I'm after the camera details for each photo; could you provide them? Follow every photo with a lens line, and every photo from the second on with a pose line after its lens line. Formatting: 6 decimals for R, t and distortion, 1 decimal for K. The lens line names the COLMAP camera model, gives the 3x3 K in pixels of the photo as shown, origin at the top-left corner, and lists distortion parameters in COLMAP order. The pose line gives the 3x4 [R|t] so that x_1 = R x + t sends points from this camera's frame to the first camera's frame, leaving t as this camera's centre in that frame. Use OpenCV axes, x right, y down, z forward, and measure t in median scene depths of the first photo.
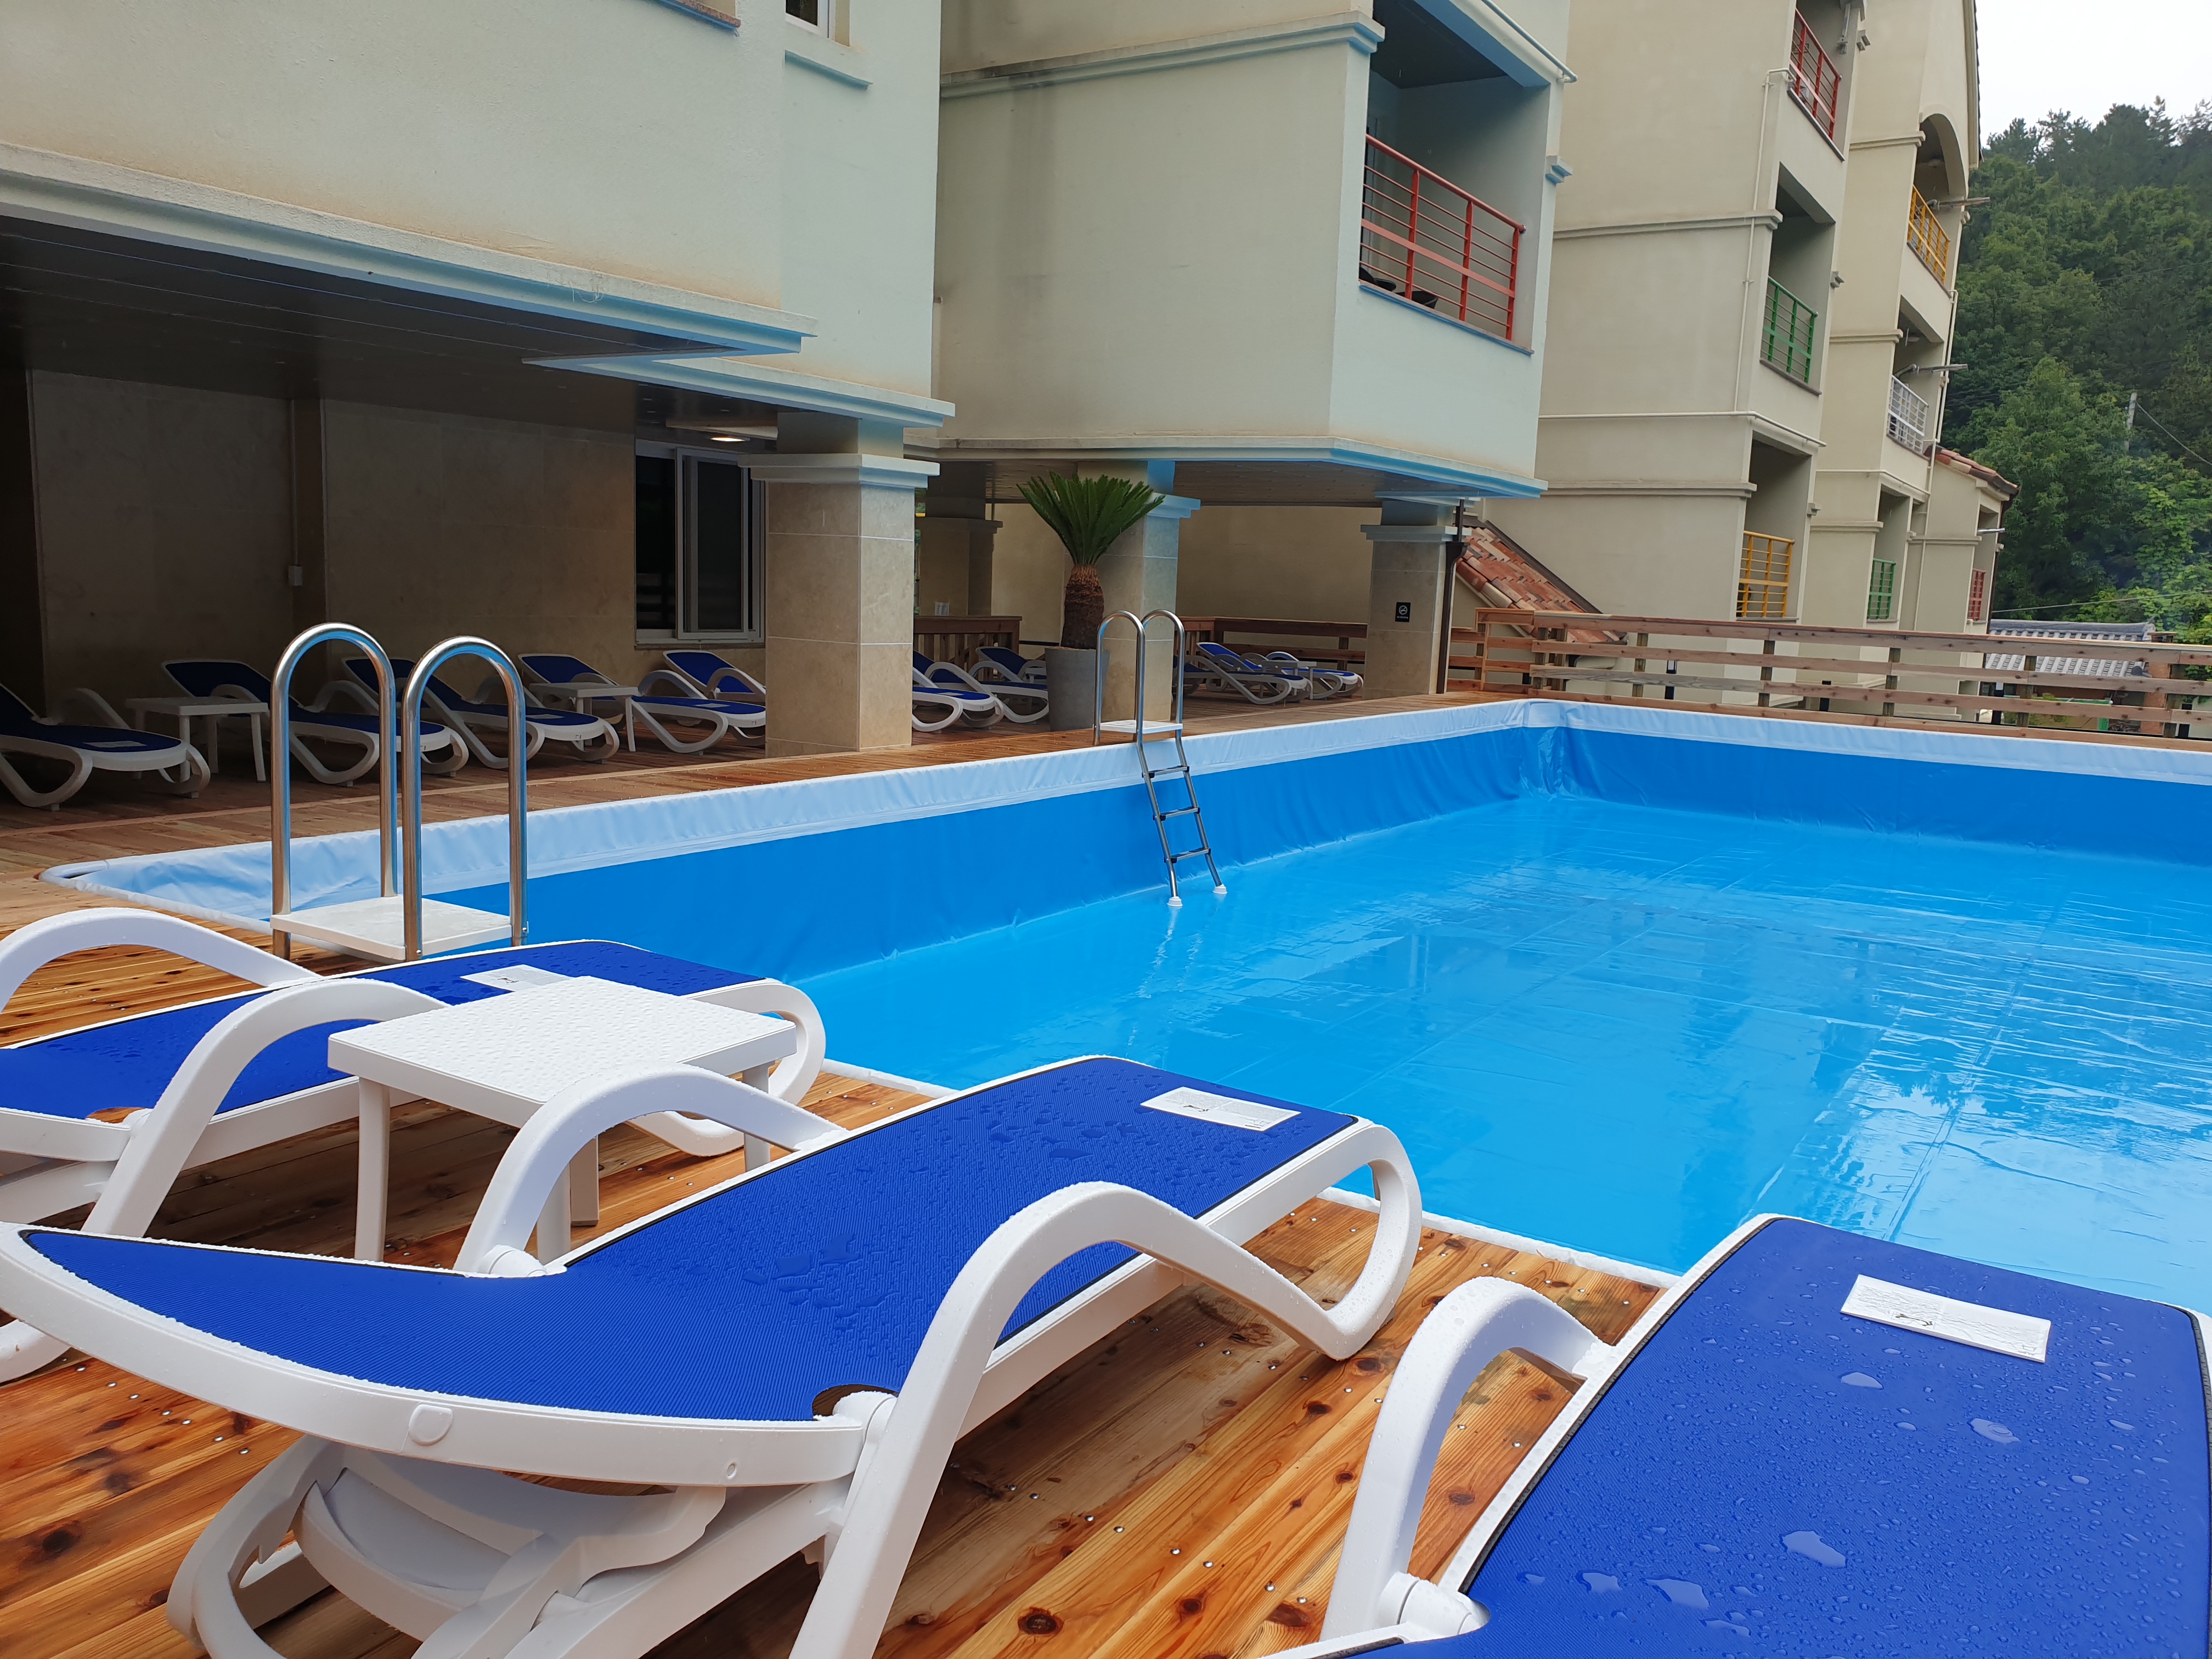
lens RADIAL K [[1711.8, 0, 1105.2], [0, 1711.8, 829.9], [0, 0, 1]] dist [0.021936, -0.004263]
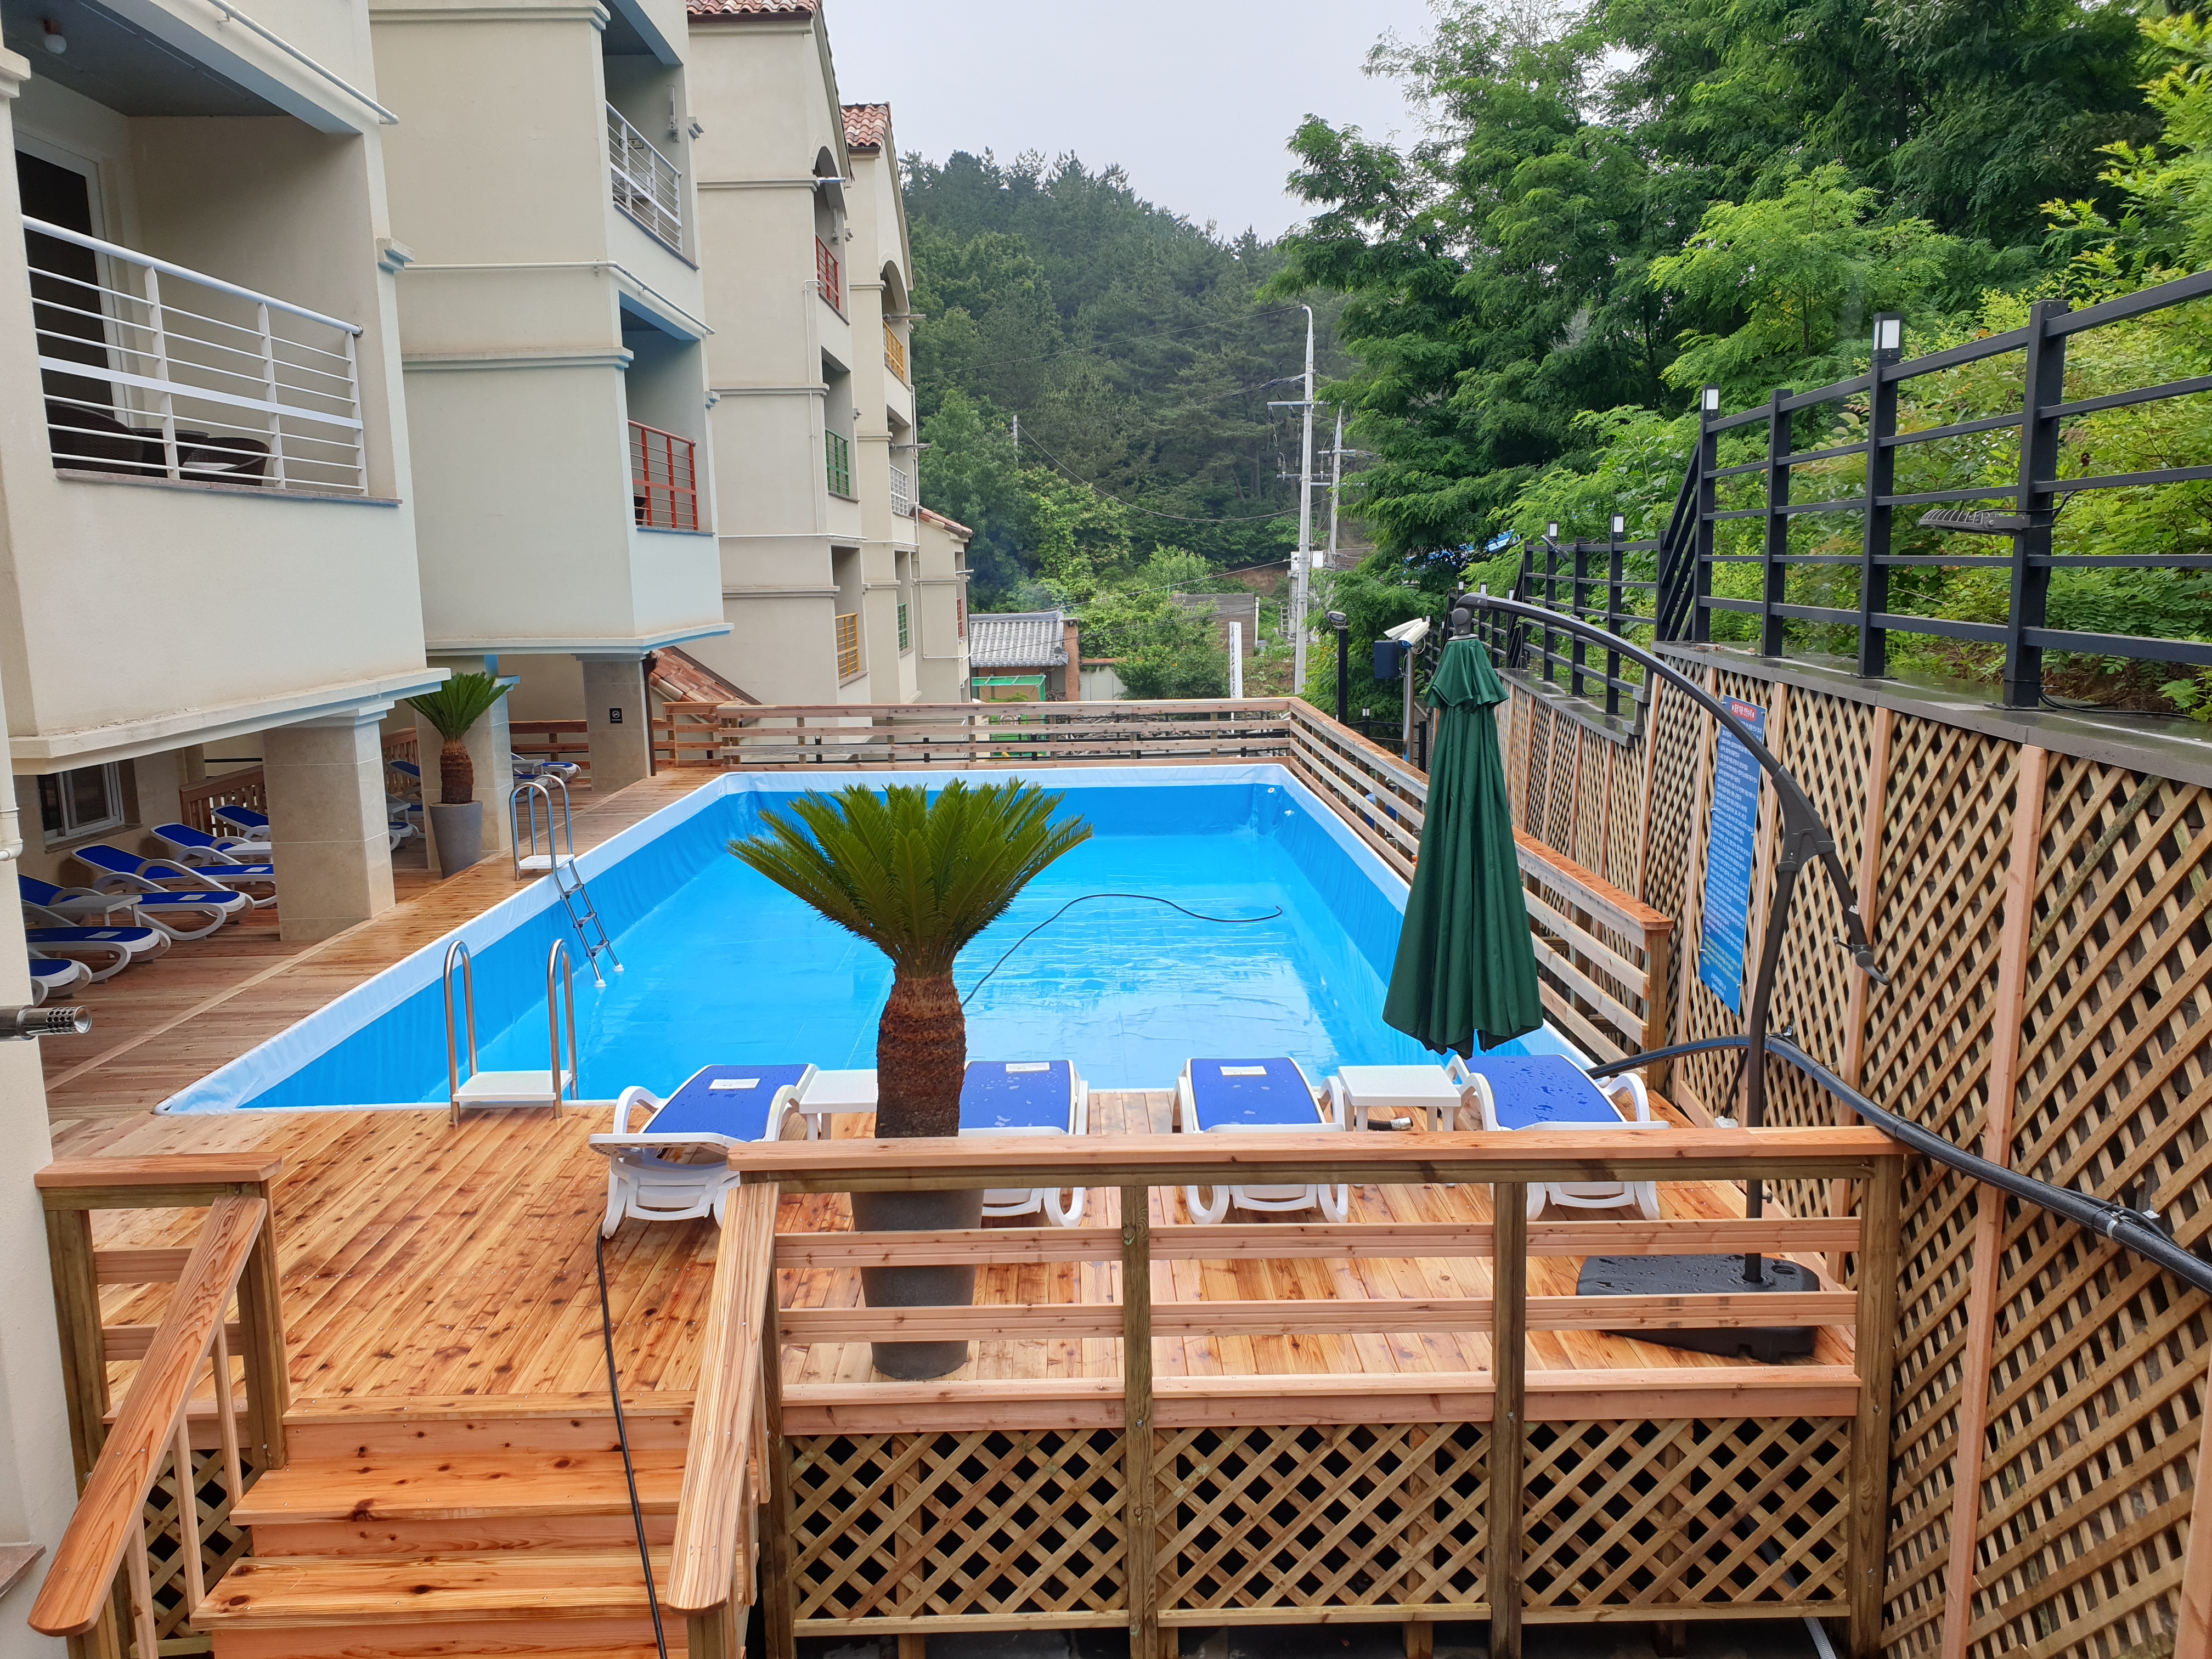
lens RADIAL K [[1711.8, 0, 1095.4], [0, 1711.8, 831.4], [0, 0, 1]] dist [0.021936, -0.004263]
pose [[0.834879, -0.142781, 0.531593, -0.123218], [0.134993, 0.989389, 0.053731, -0.035773], [-0.533624, 0.026902, 0.845294, -0.148248]]
